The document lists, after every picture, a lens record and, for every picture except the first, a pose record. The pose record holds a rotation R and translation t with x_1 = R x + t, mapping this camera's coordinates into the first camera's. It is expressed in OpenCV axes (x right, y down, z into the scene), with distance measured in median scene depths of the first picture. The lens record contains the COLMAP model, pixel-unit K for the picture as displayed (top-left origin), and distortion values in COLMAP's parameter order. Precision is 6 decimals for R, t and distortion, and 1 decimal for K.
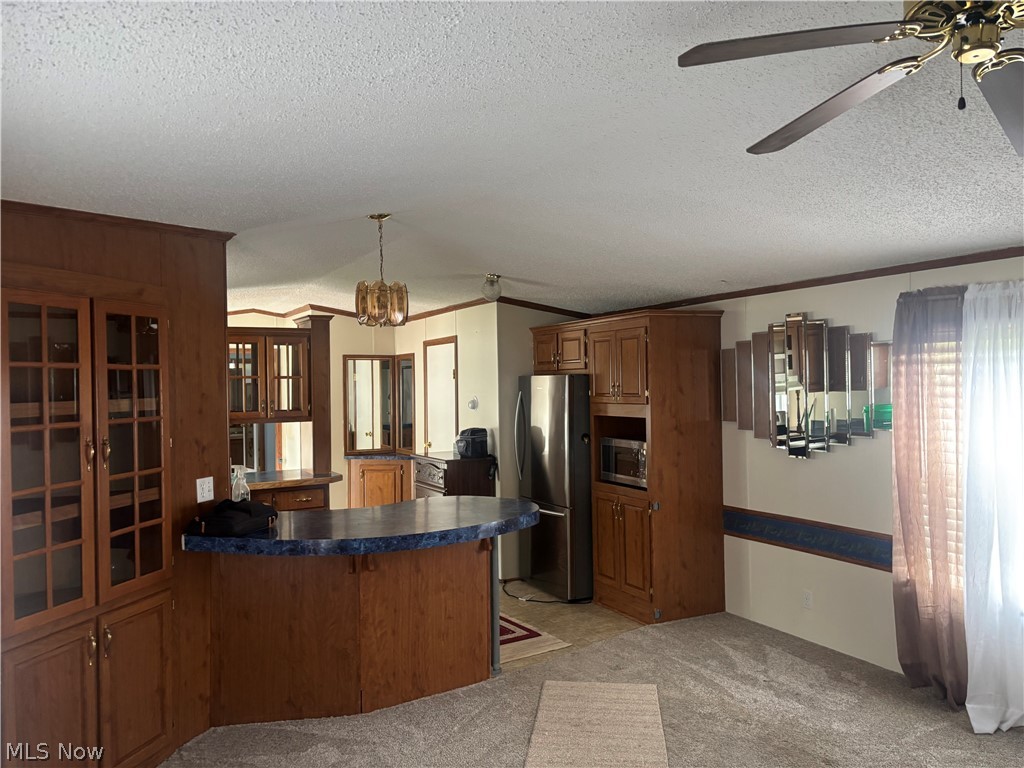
lens RADIAL K [[784.3, 0, 512.0], [0, 784.3, 384.0], [0, 0, 1]] dist [0.034626, 0.001183]
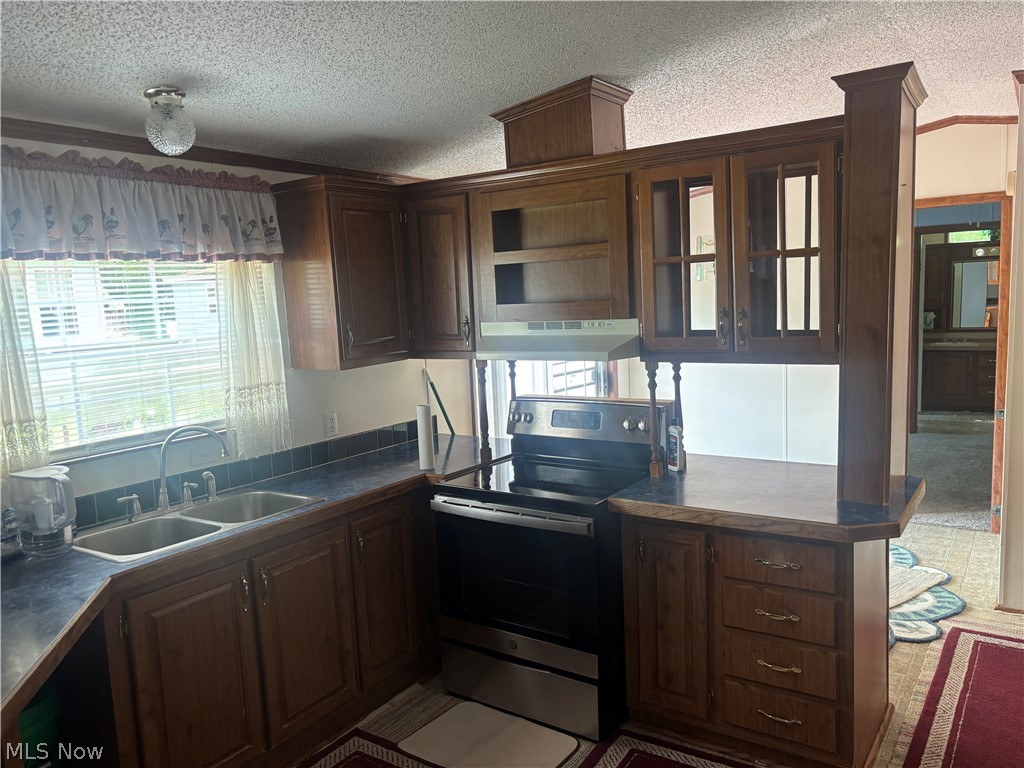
lens RADIAL K [[772.4, 0, 505.9], [0, 772.4, 397.8], [0, 0, 1]] dist [0.028751, -0.001835]
pose [[0.452517, 0.107554, -0.885246, 0.014698], [0.040843, 0.989159, 0.141057, 0.005160], [0.890820, -0.099987, 0.443218, 1.110292]]
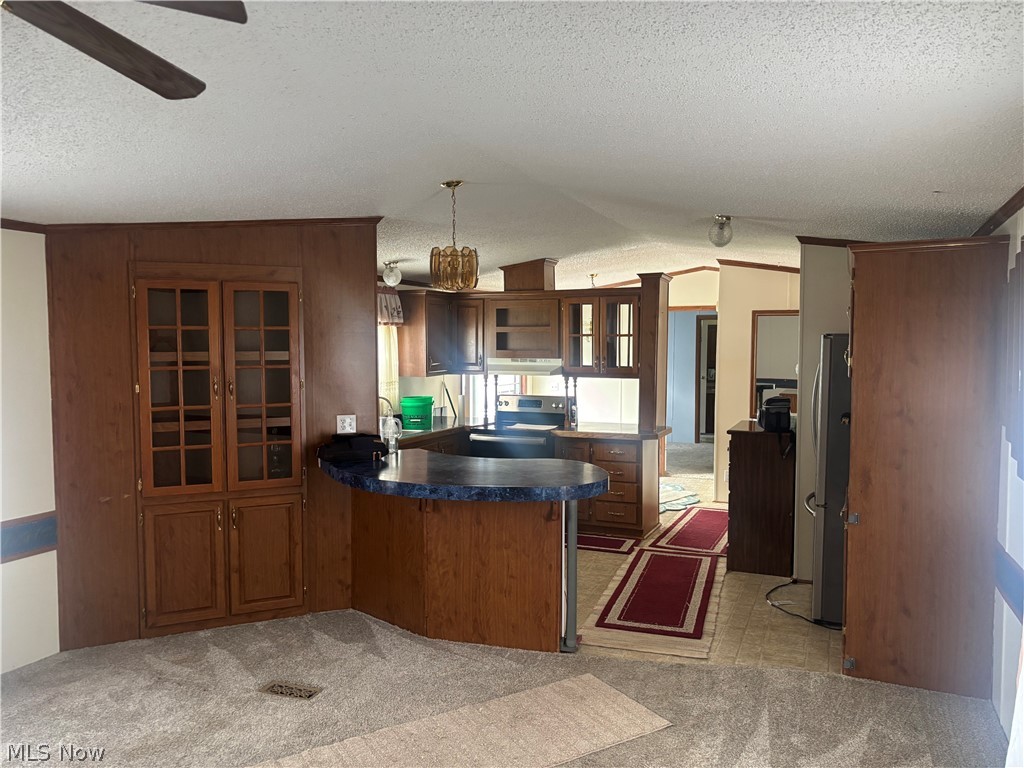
lens RADIAL K [[775.1, 0, 512.0], [0, 775.1, 384.0], [0, 0, 1]] dist [0.040890, -0.001302]
pose [[0.618953, 0.053774, -0.783585, 0.699680], [-0.009176, 0.998081, 0.061245, -0.009445], [0.785375, -0.030718, 0.618258, 0.403152]]
